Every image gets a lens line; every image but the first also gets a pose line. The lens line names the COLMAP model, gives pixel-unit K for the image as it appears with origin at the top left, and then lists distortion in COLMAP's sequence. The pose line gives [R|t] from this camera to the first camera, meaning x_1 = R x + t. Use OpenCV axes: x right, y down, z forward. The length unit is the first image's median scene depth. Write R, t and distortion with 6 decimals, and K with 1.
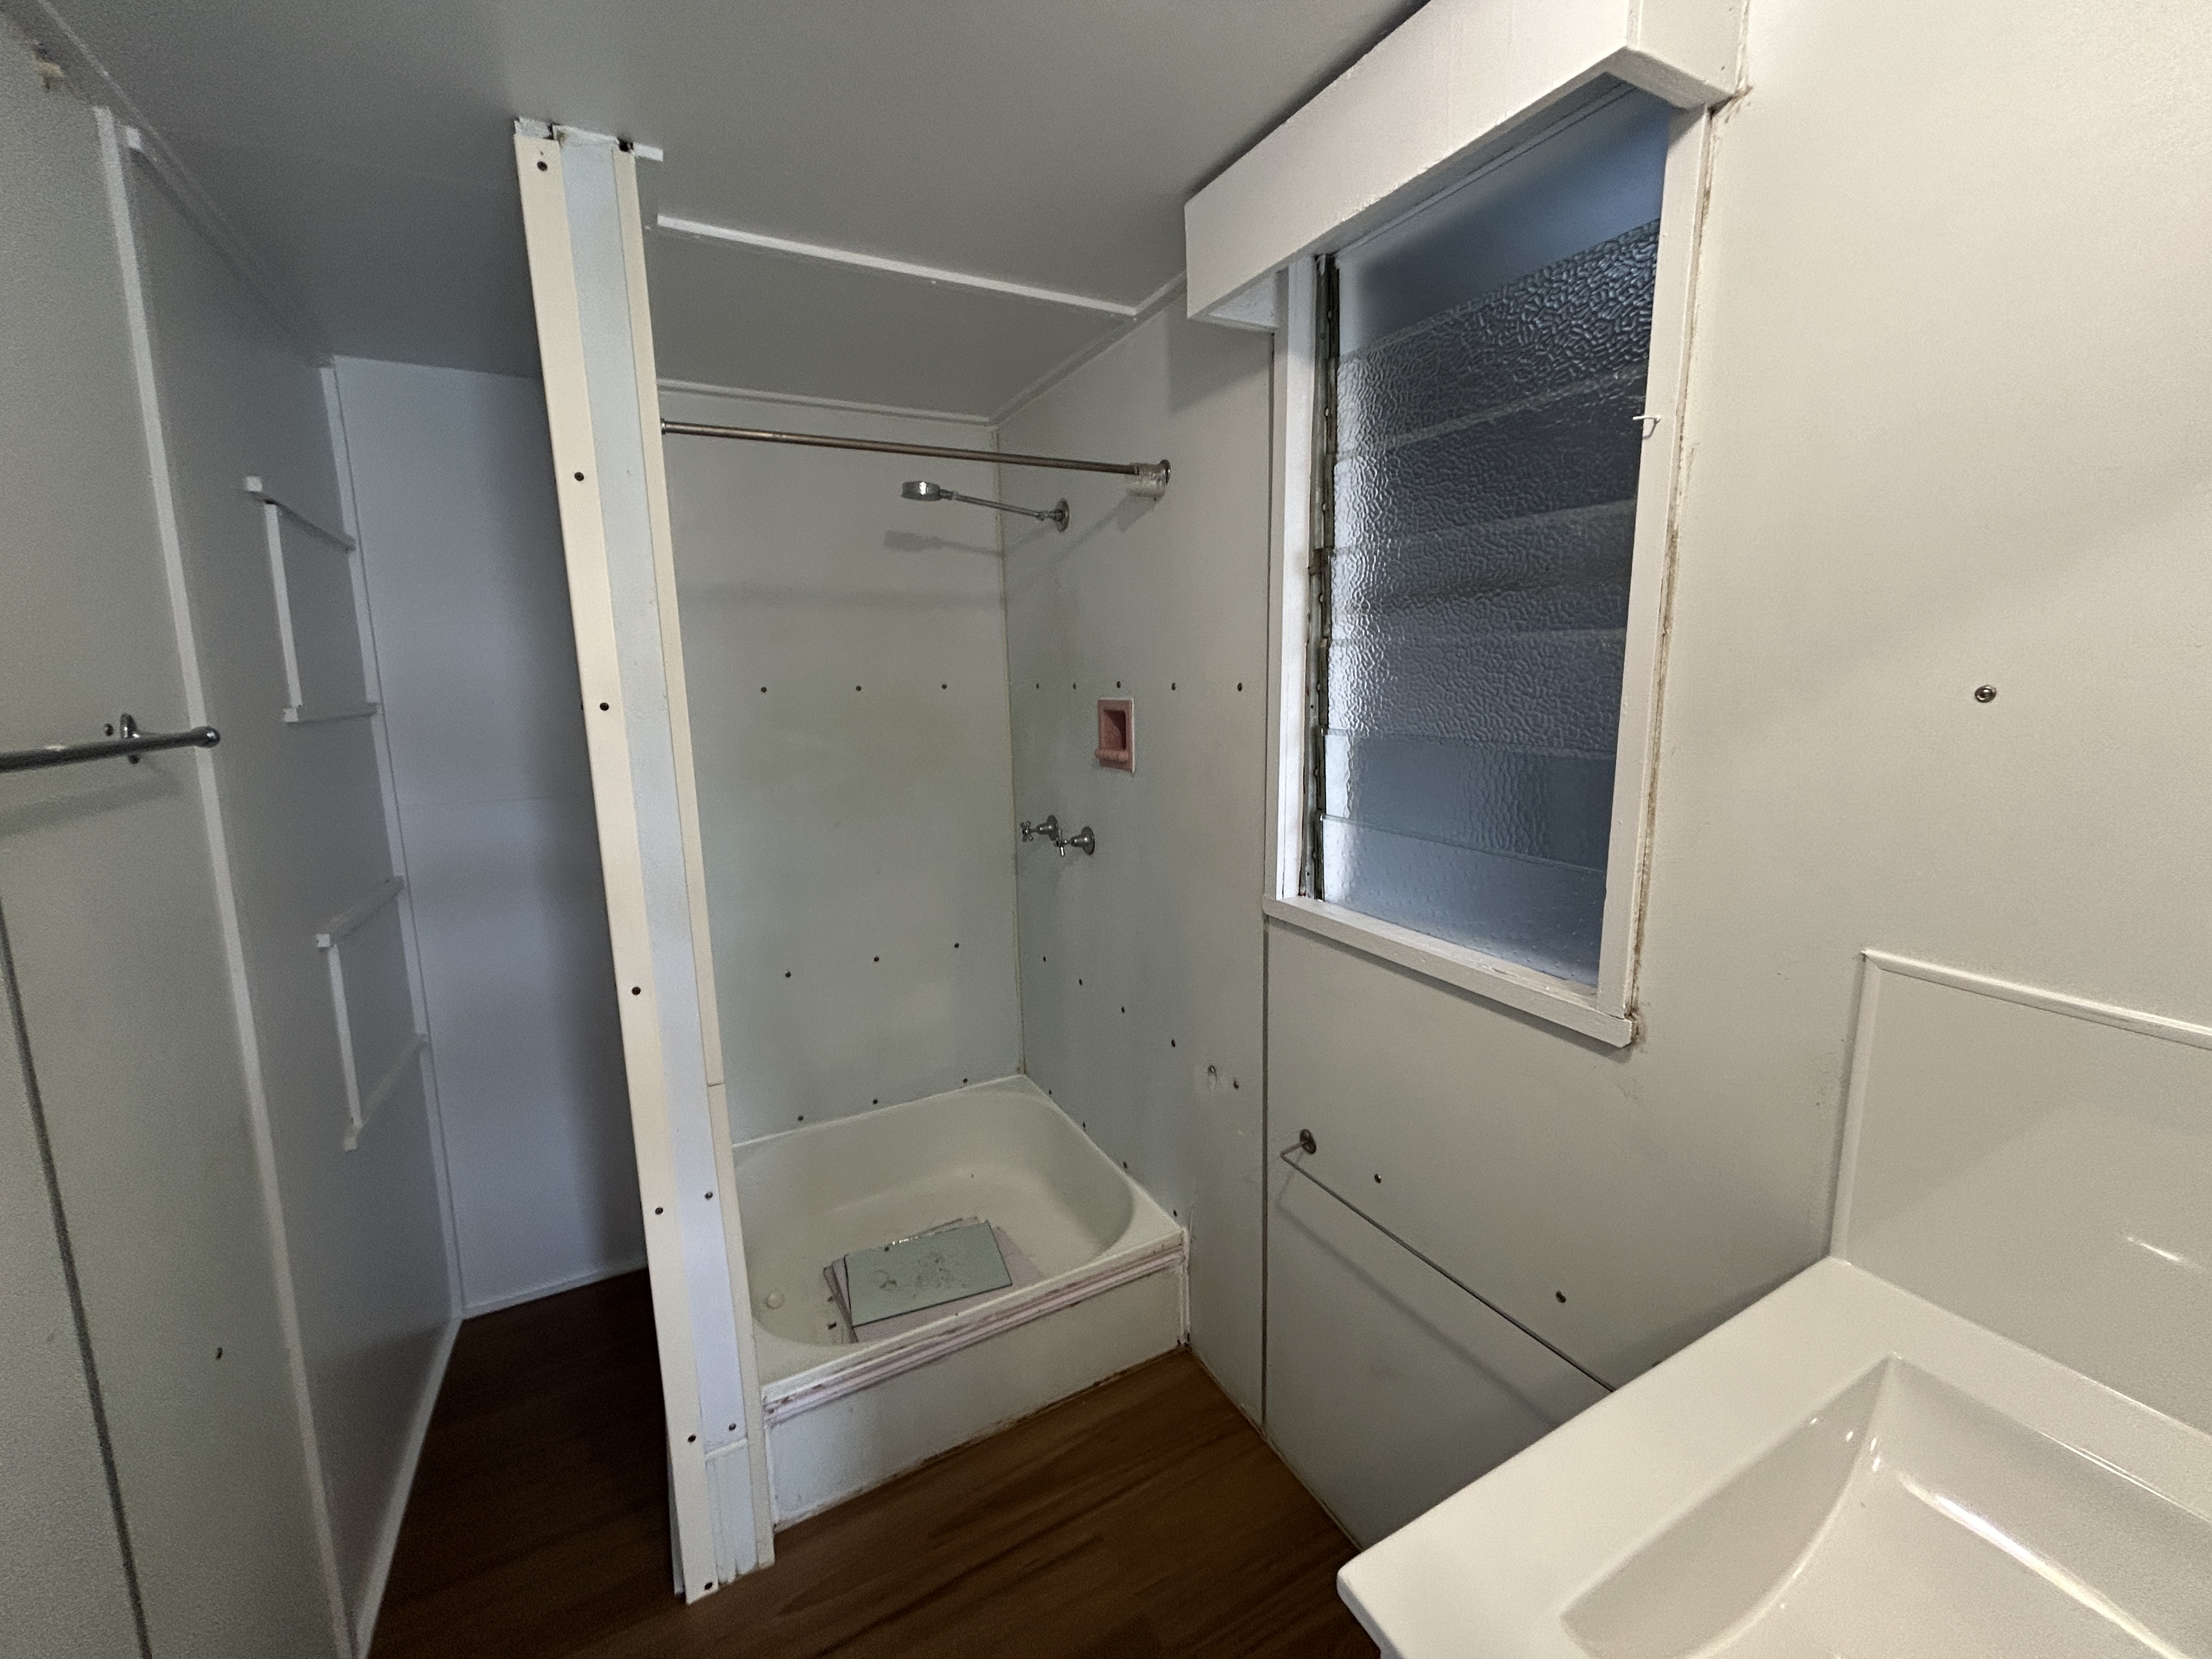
lens RADIAL K [[886.6, 0, 1106.2], [0, 886.6, 827.4], [0, 0, 1]] dist [-0.006339, 0.000702]
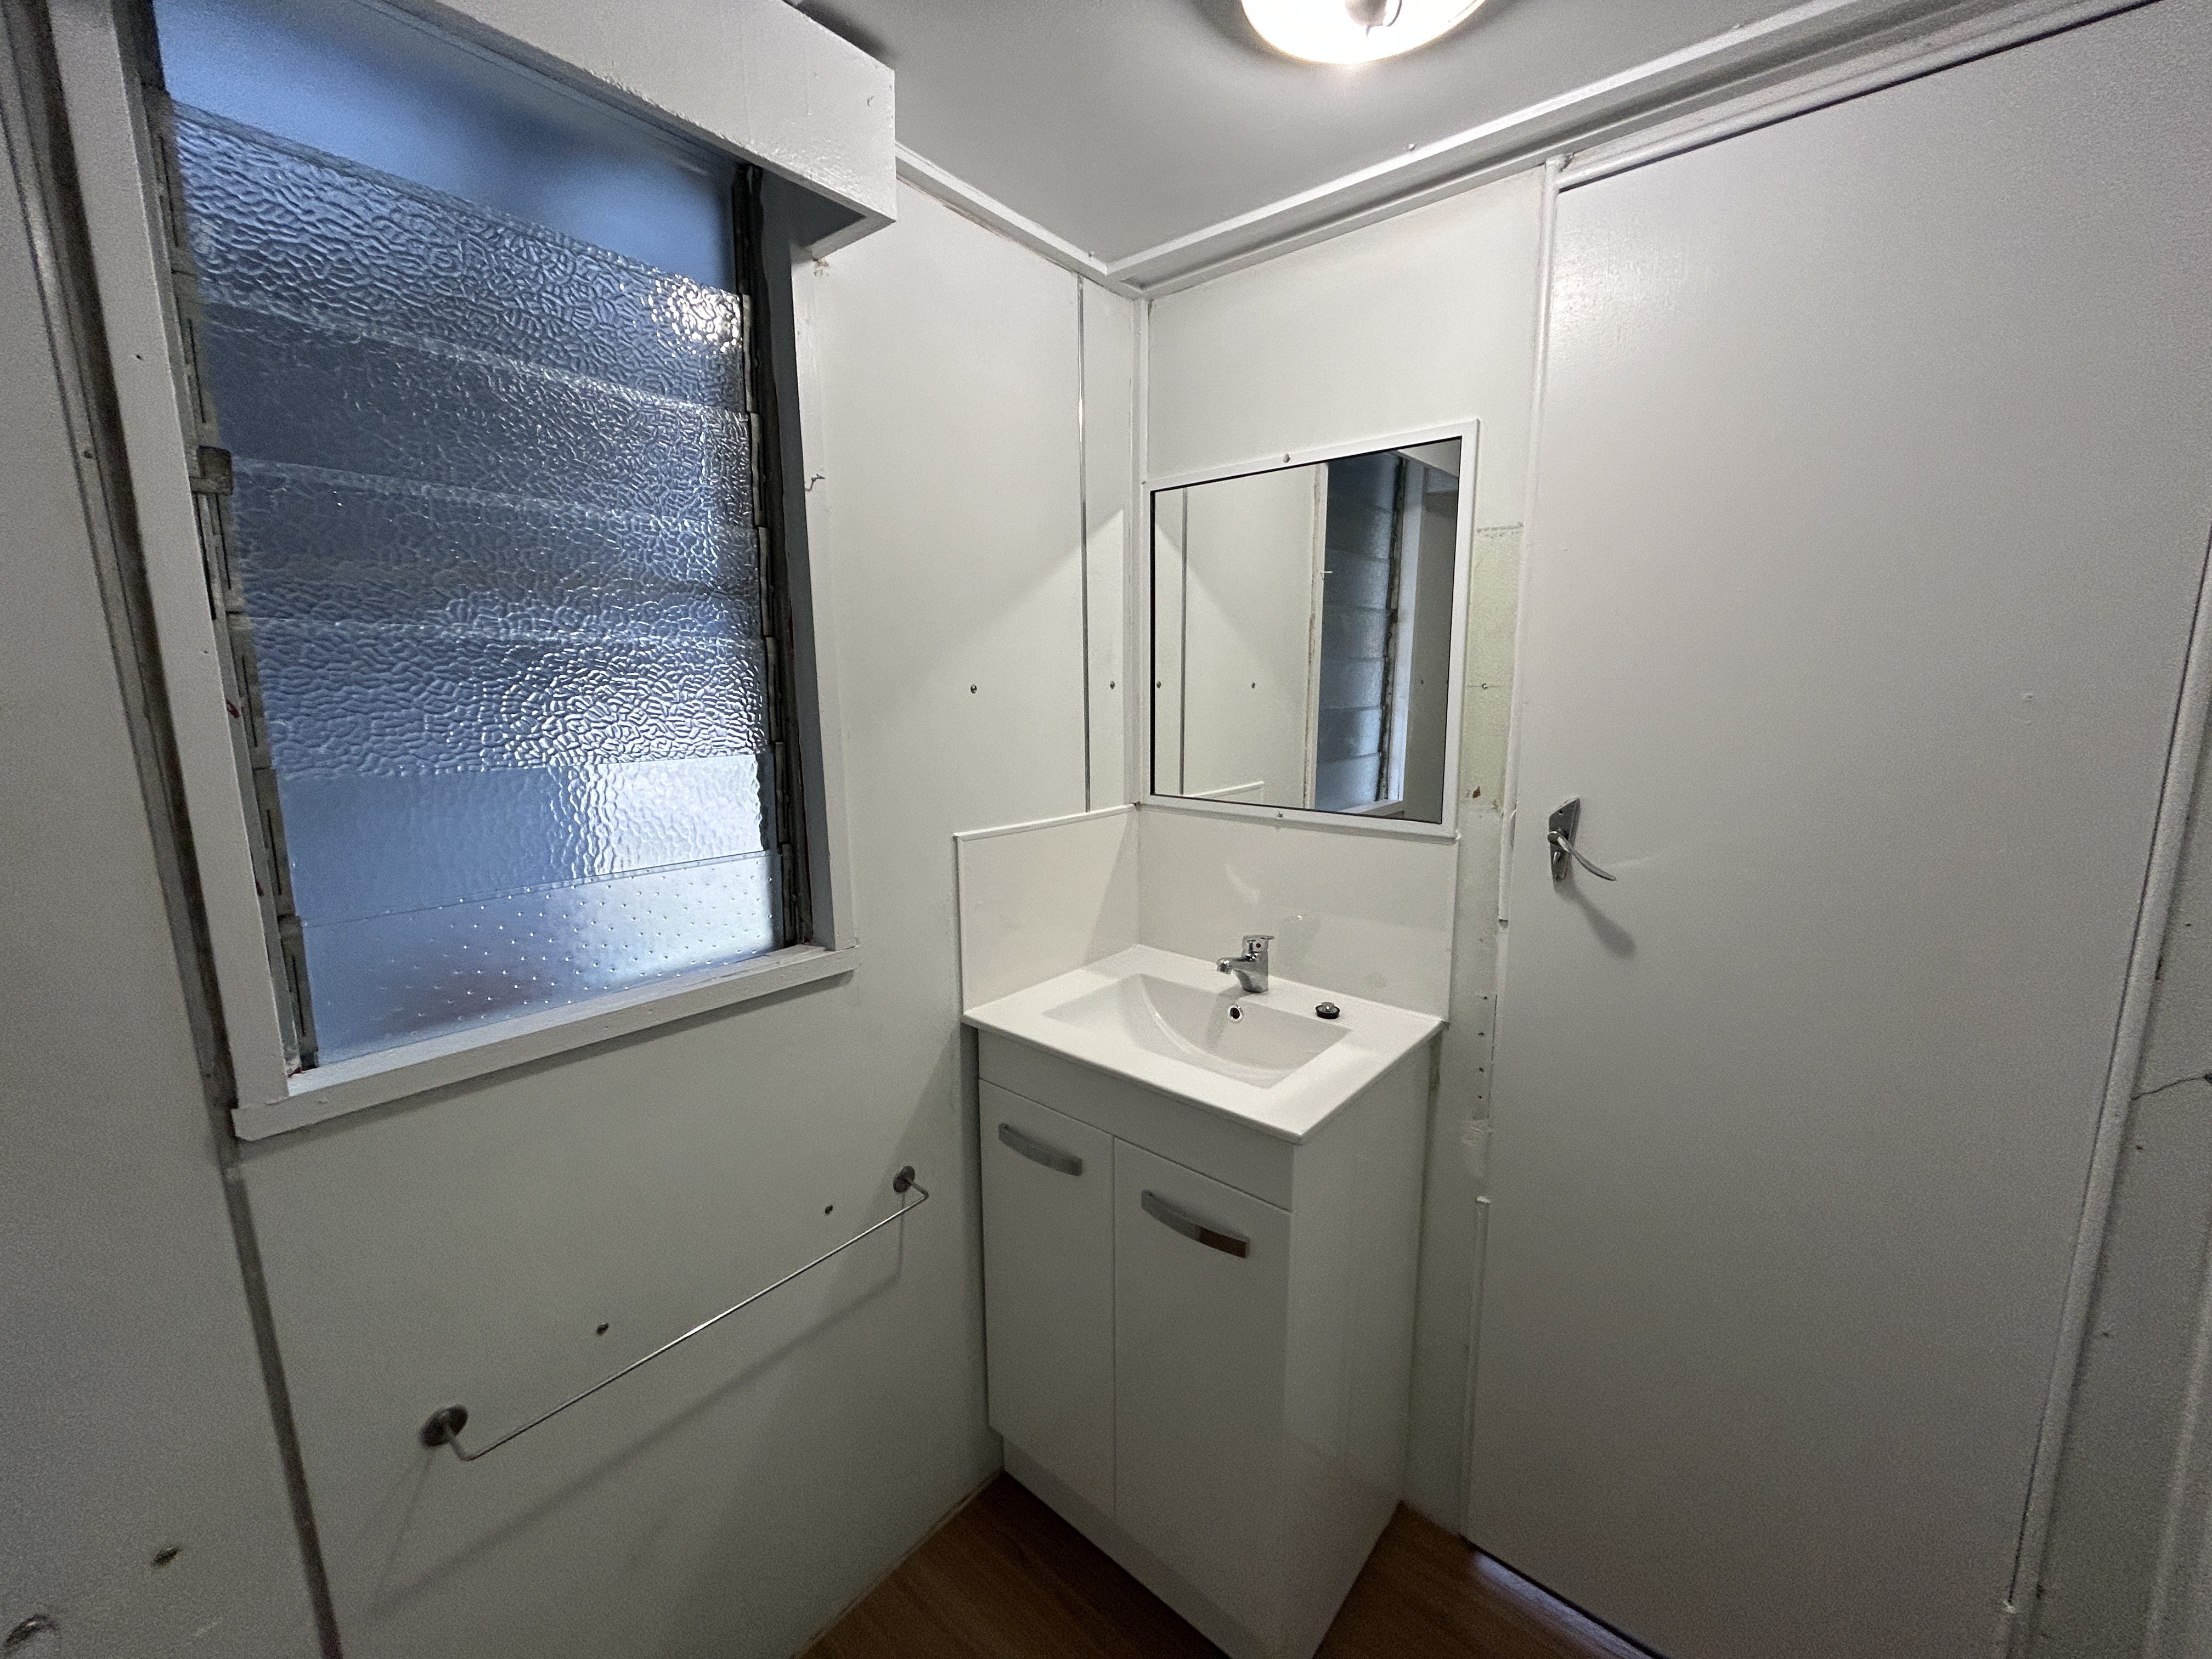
lens RADIAL K [[881.7, 0, 1109.3], [0, 881.7, 828.2], [0, 0, 1]] dist [-0.007446, 0.000380]
pose [[-0.379113, -0.137142, 0.915131, -0.681342], [0.167087, 0.962556, 0.213468, -0.154944], [-0.910140, 0.233835, -0.342003, 1.024168]]
